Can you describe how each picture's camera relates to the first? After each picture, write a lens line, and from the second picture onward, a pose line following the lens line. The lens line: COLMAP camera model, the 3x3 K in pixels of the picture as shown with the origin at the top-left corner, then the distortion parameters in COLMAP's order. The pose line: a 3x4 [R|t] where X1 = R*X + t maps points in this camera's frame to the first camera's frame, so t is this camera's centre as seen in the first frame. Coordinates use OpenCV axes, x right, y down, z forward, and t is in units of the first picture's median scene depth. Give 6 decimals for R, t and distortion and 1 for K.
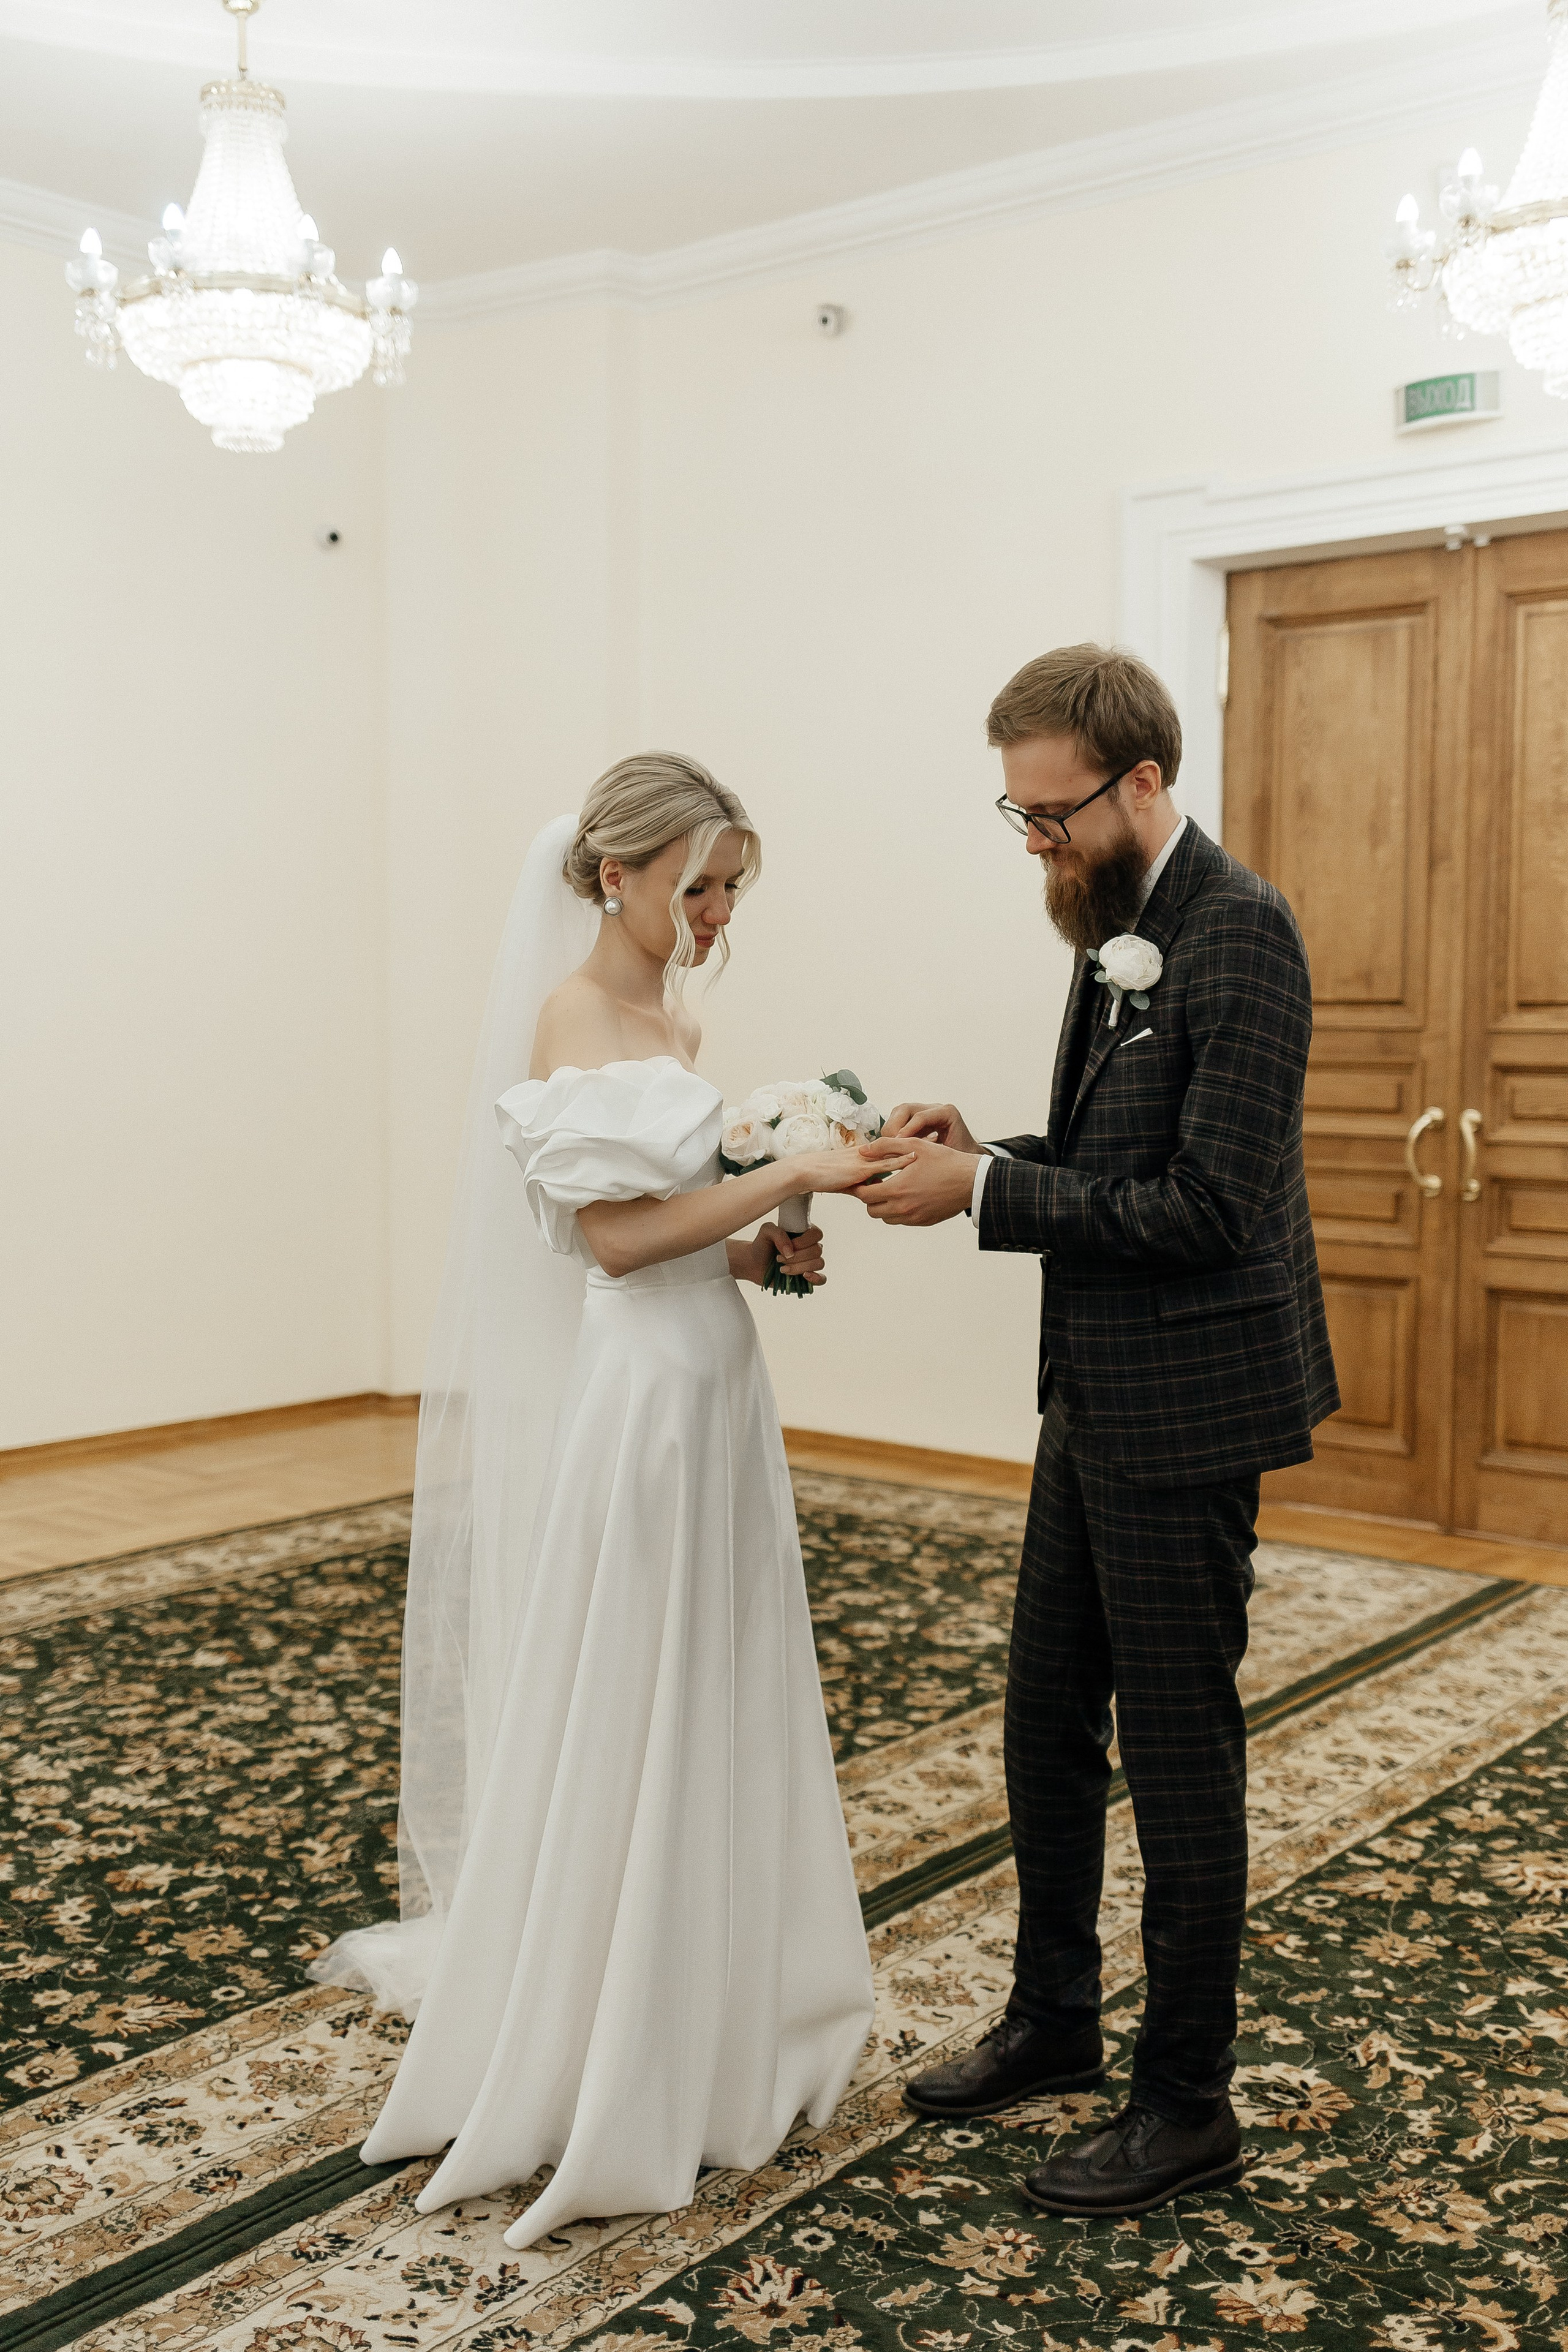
lens RADIAL K [[2412.1, 0, 771.6], [0, 2412.1, 1194.0], [0, 0, 1]] dist [0.006915, -0.009737]
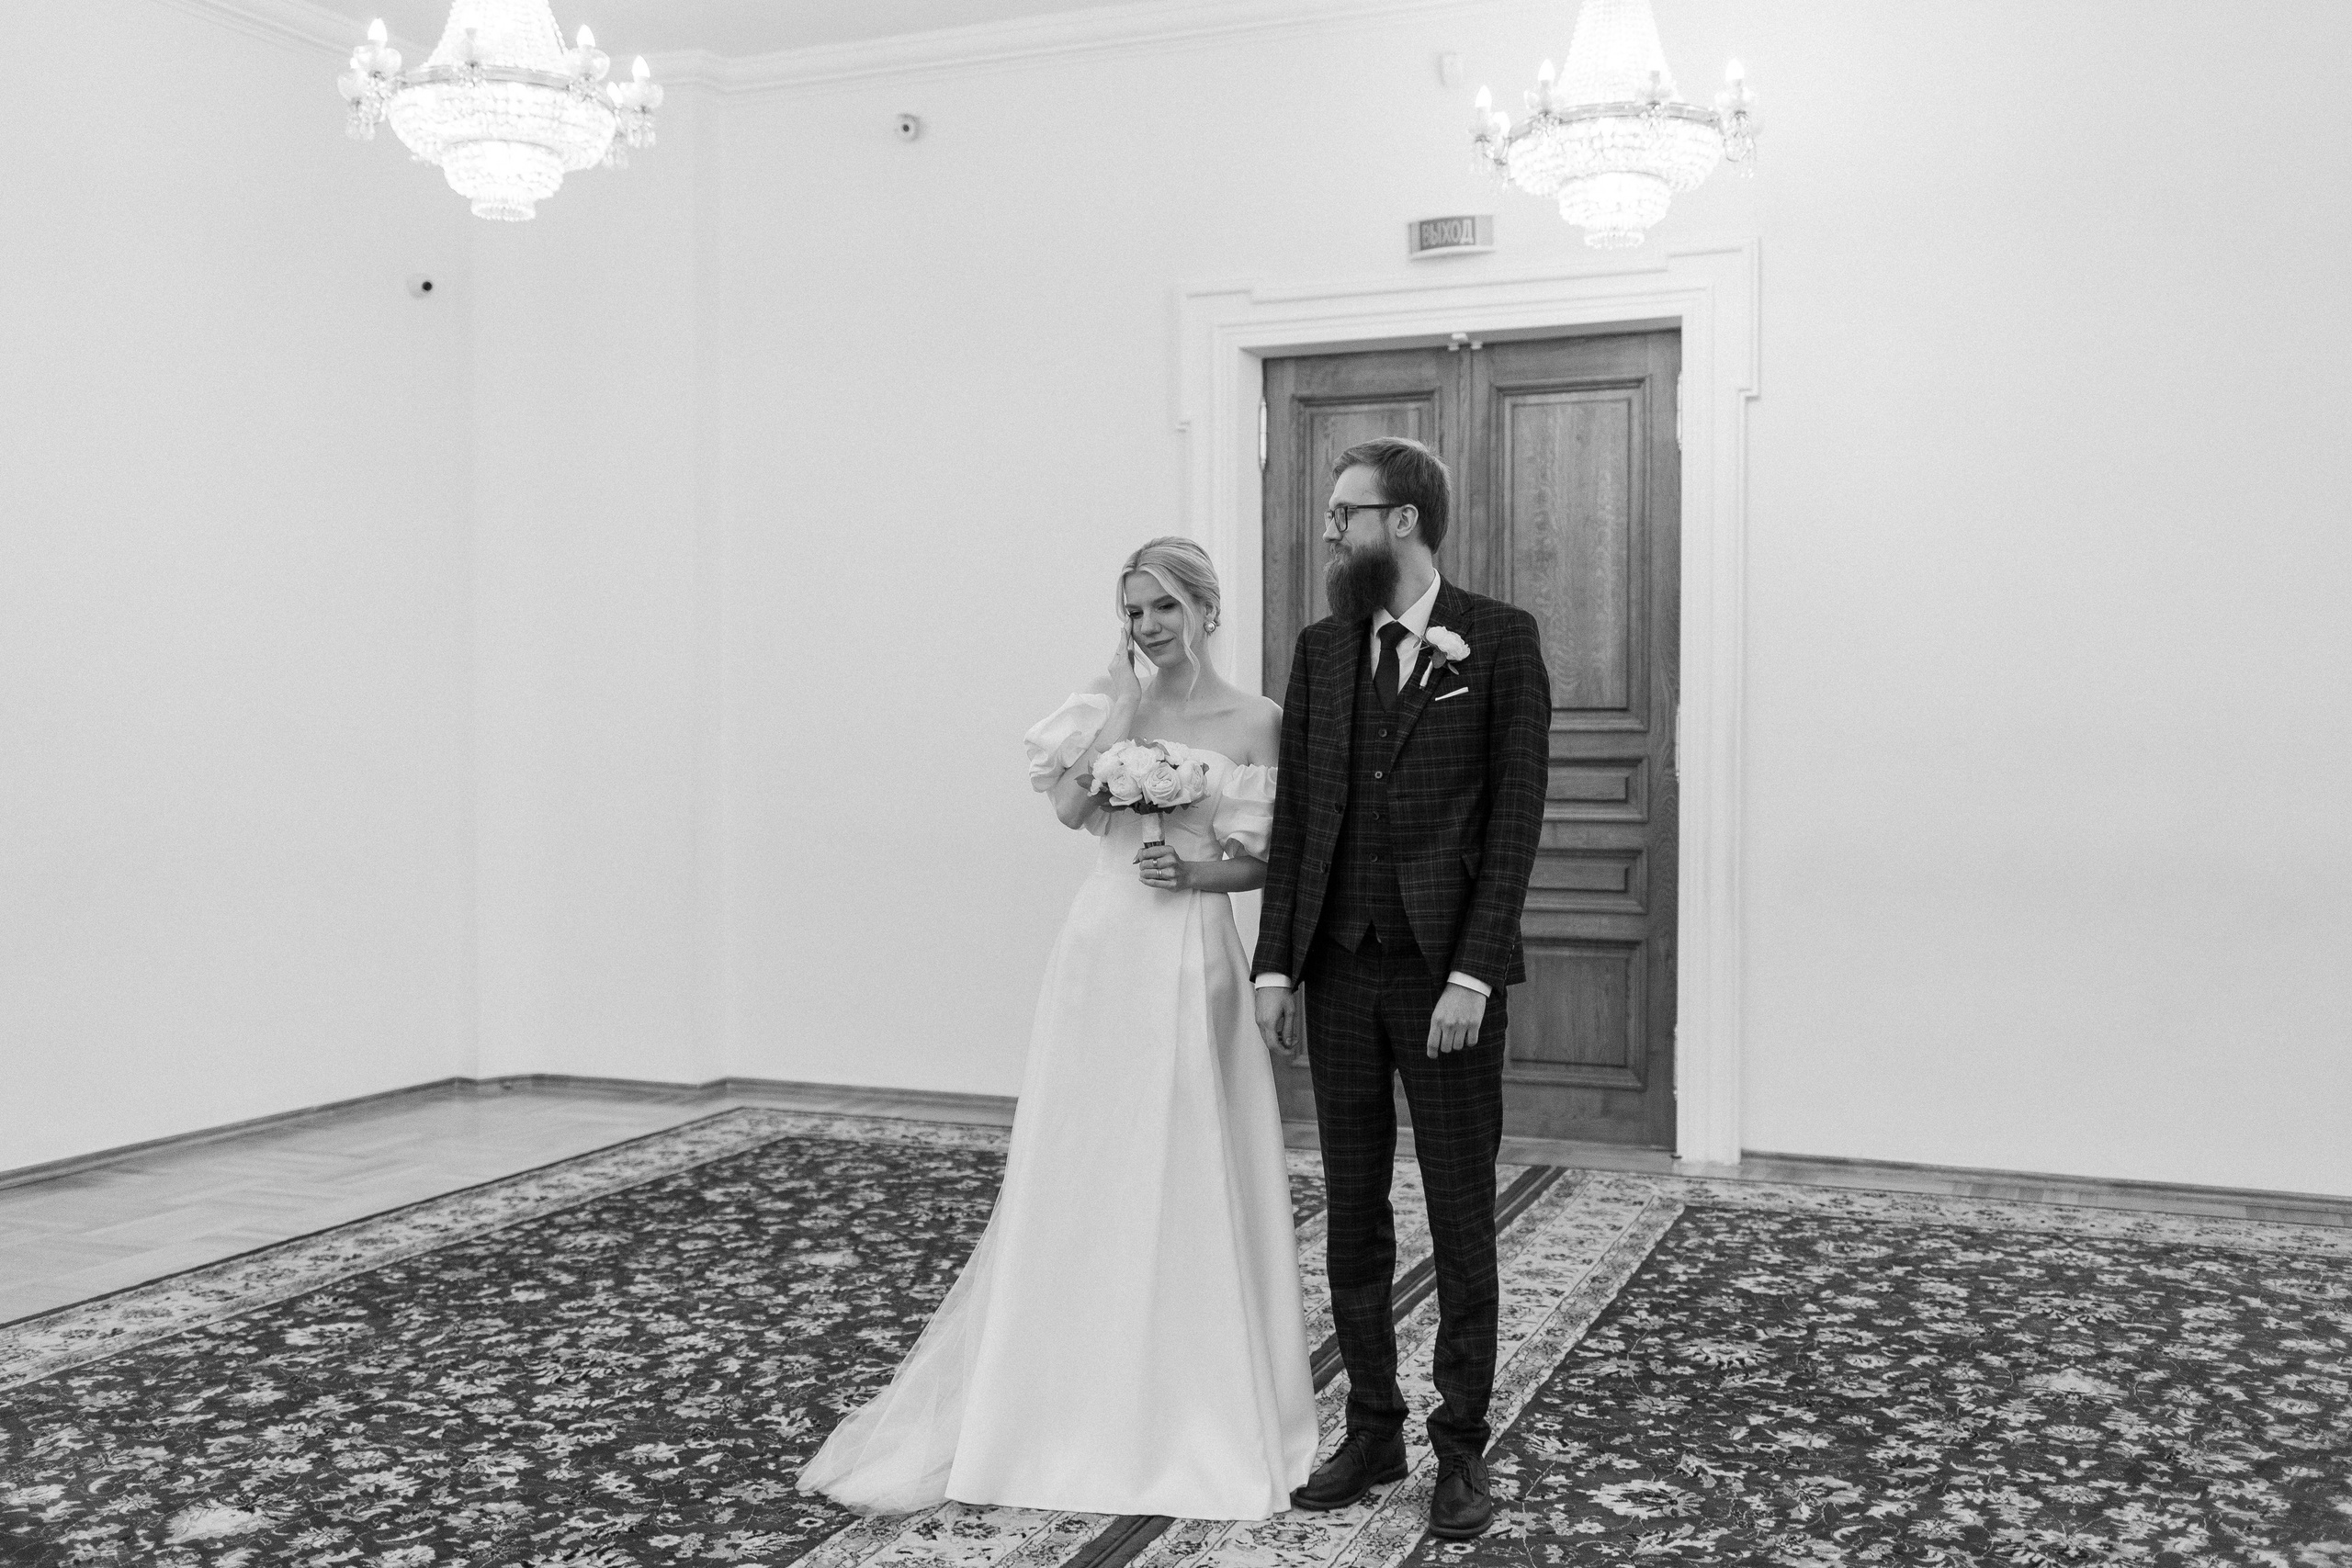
lens RADIAL K [[2276.9, 0, 1176.0], [0, 2276.9, 784.0], [0, 0, 1]] dist [0.010113, 0.002079]
pose [[0.956781, -0.010767, 0.290610, -0.216562], [0.026126, 0.998456, -0.049023, 0.014507], [-0.289634, 0.054497, 0.955585, -0.088977]]
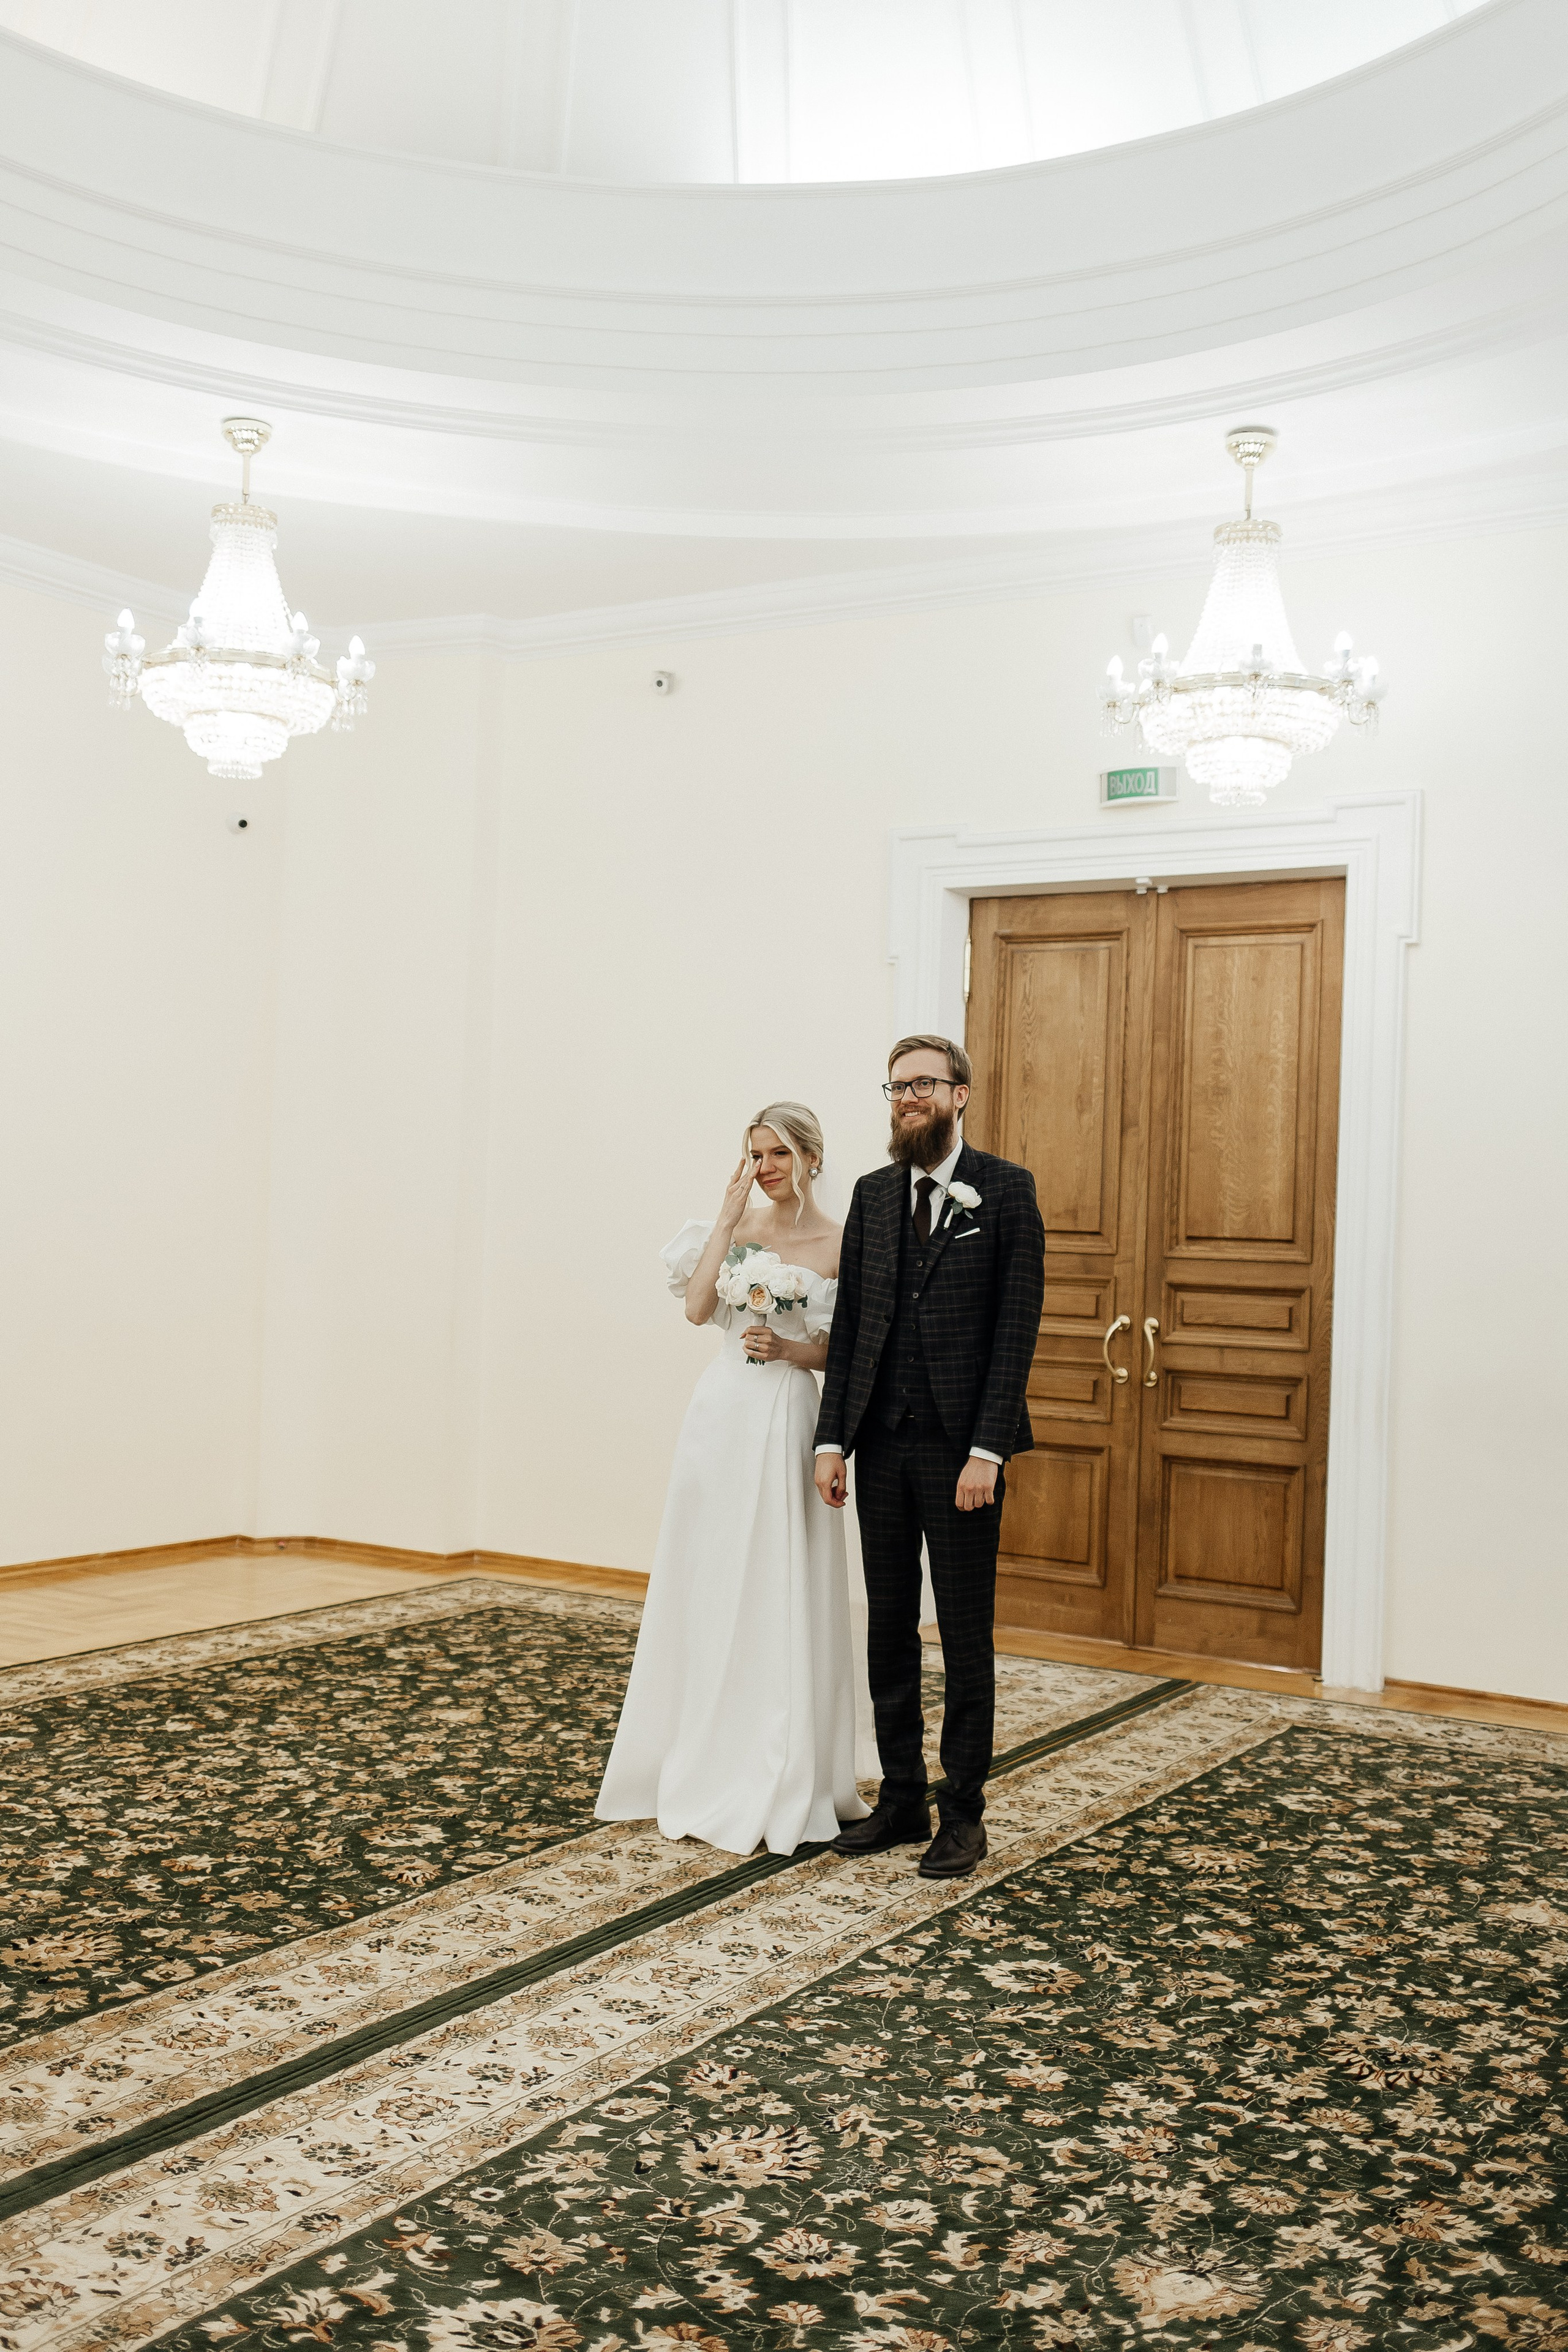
lens RADIAL K [[2277.1, 0, 781.7], [0, 2277.1, 1181.5], [0, 0, 1]] dist [0.010113, 0.002079]
pose [[0.991260, 0.033870, 0.127500, -0.071470], [-0.021865, 0.995294, -0.094406, 0.013423], [-0.130097, 0.090793, 0.987335, -0.207027]]
